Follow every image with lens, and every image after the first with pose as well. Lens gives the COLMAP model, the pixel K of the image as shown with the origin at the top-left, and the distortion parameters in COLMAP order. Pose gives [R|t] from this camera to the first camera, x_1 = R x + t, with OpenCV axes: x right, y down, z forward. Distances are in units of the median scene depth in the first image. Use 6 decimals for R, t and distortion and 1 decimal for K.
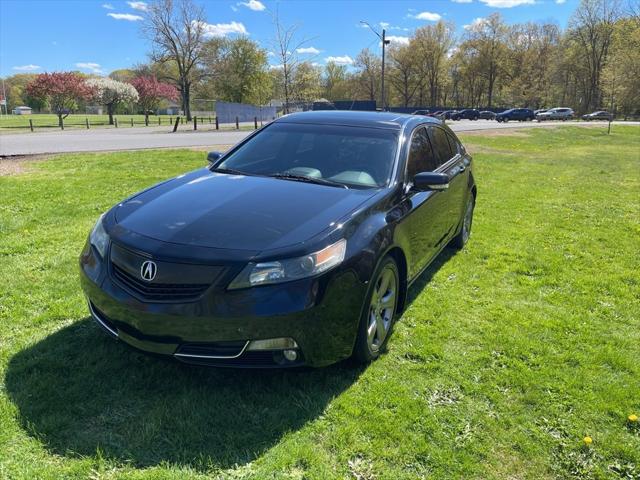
lens RADIAL K [[491.6, 0, 320.0], [0, 491.6, 240.0], [0, 0, 1]] dist [0.074104, -0.117859]
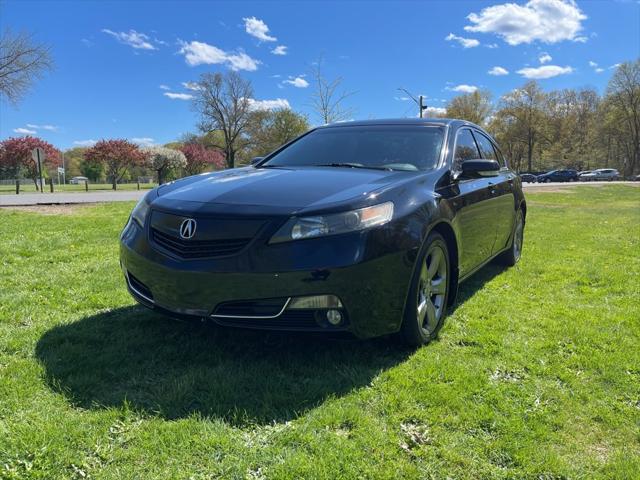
lens RADIAL K [[491.6, 0, 320.0], [0, 491.6, 240.0], [0, 0, 1]] dist [0.074104, -0.117859]
pose [[0.996919, -0.001720, -0.078417, -0.009927], [-0.008854, 0.990902, -0.134294, 0.154236], [0.077934, 0.134574, 0.987834, 0.050718]]
